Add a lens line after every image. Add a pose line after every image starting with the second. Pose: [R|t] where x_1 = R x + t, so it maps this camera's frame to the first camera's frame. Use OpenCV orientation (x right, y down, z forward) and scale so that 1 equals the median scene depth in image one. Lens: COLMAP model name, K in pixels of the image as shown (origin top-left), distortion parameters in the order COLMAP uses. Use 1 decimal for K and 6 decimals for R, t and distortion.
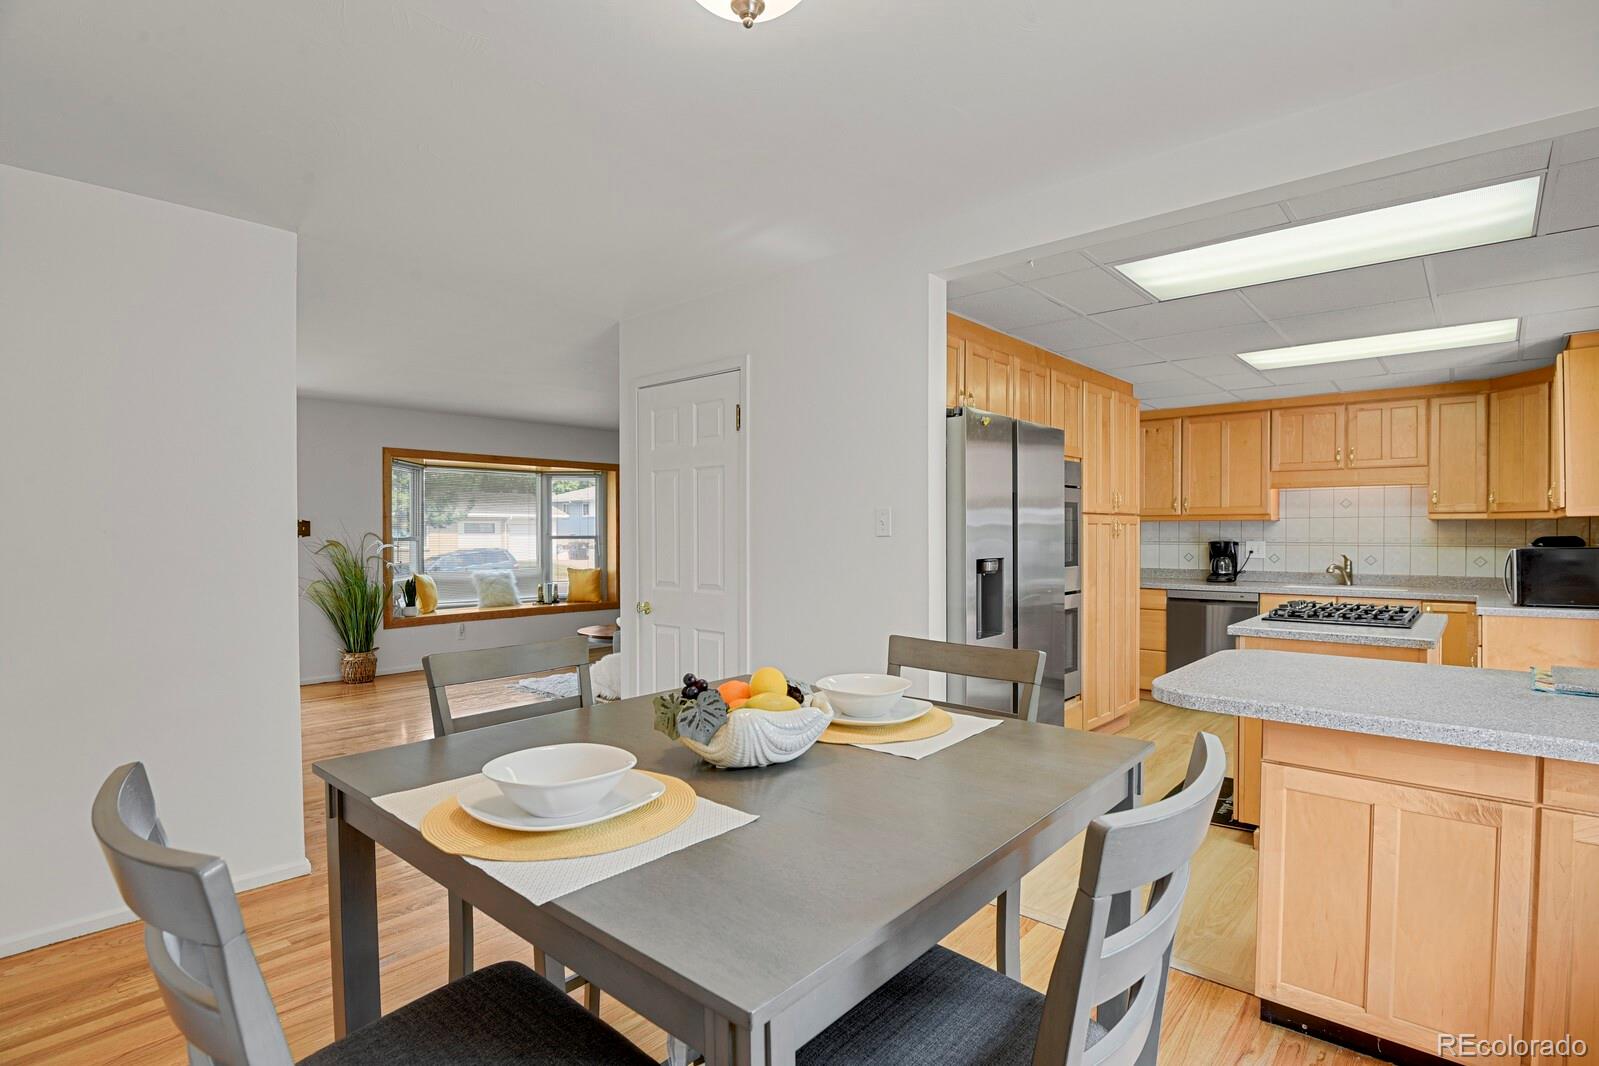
lens RADIAL K [[779.7, 0, 801.6], [0, 779.7, 540.1], [0, 0, 1]] dist [-0.022090, -0.005686]
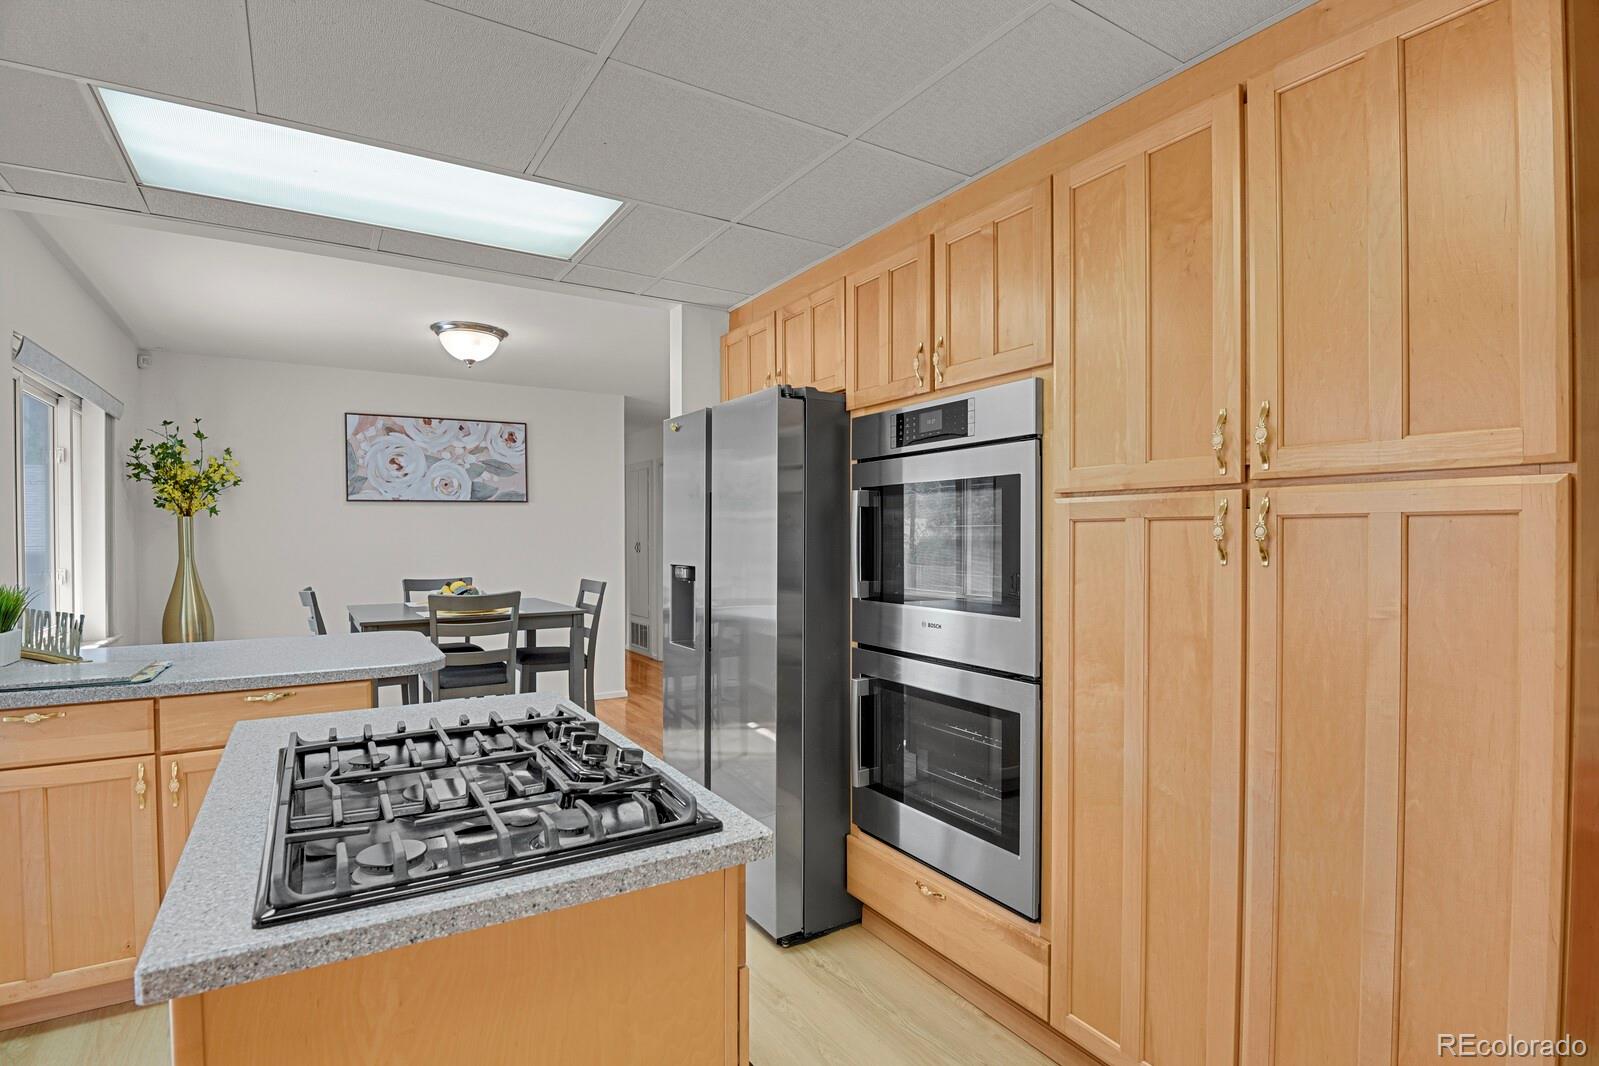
lens RADIAL K [[779.7, 0, 801.6], [0, 779.7, 540.1], [0, 0, 1]] dist [-0.022090, -0.005686]
pose [[-0.272867, 0.008901, -0.962011, 0.663867], [-0.009627, 0.999882, 0.011982, -0.012014], [0.962004, 0.012530, -0.272749, 0.820914]]
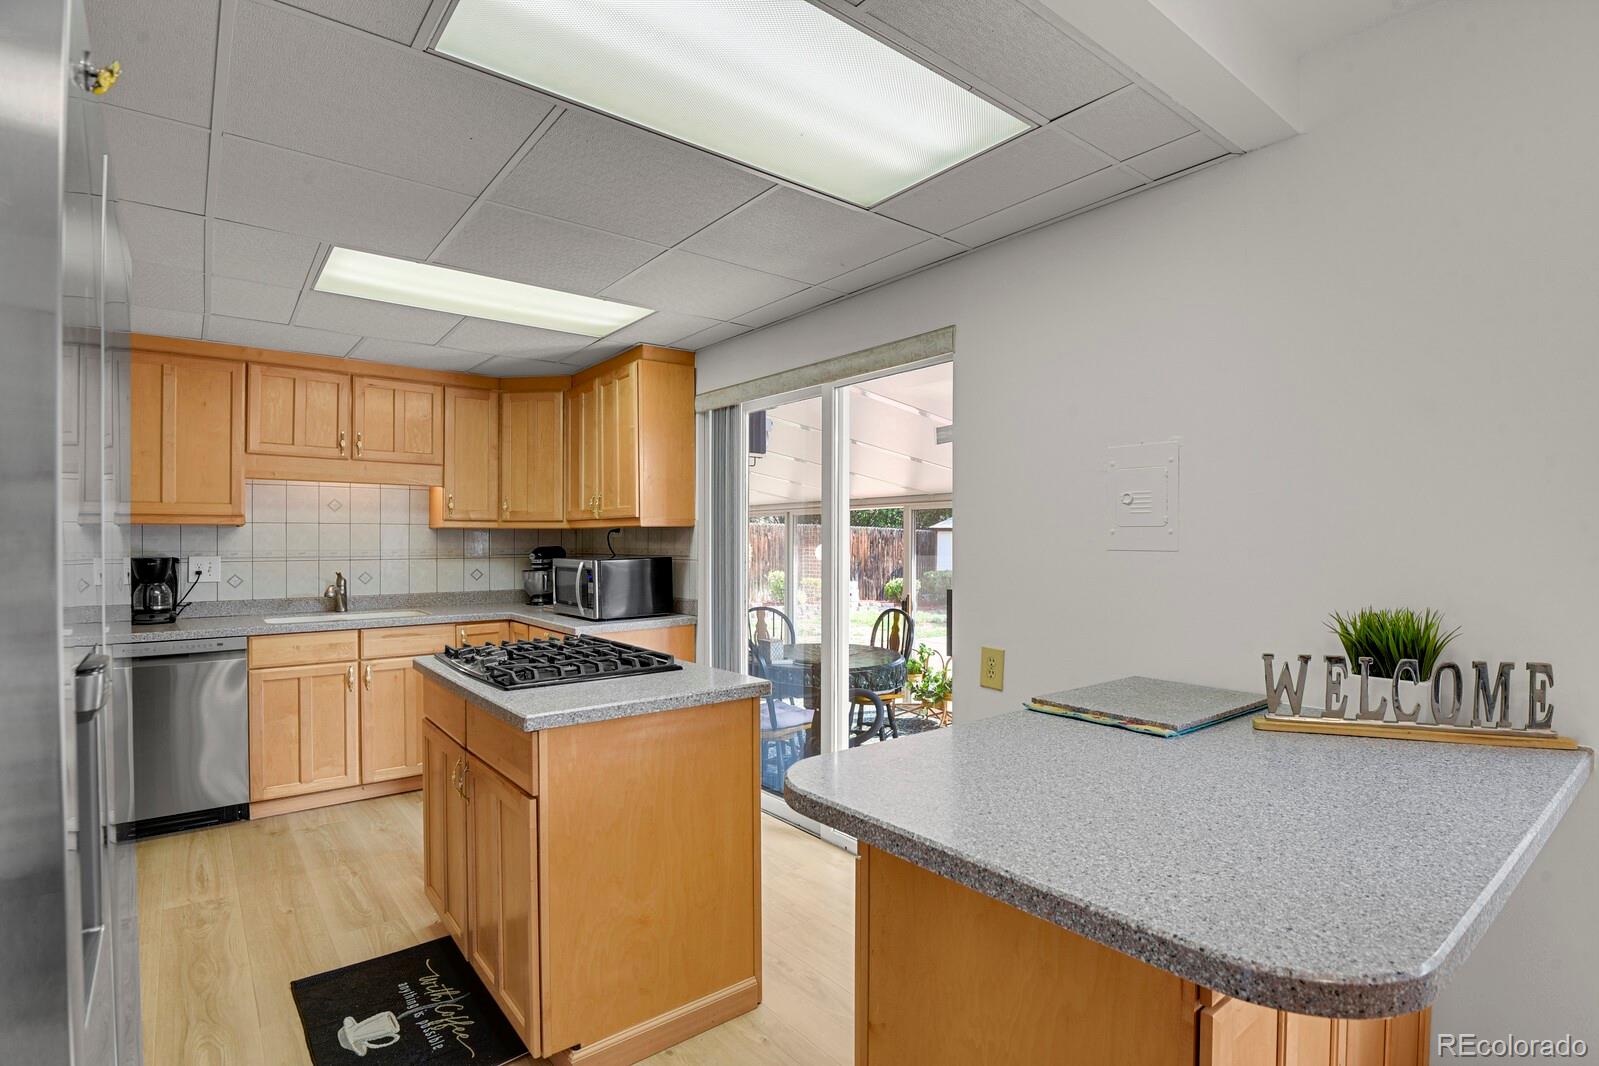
lens RADIAL K [[779.7, 0, 801.6], [0, 779.7, 540.1], [0, 0, 1]] dist [-0.022090, -0.005686]
pose [[0.172713, 0.001416, 0.984971, 0.030456], [0.011050, 0.999933, -0.003375, -0.005388], [-0.984910, 0.011466, 0.172686, 0.428501]]
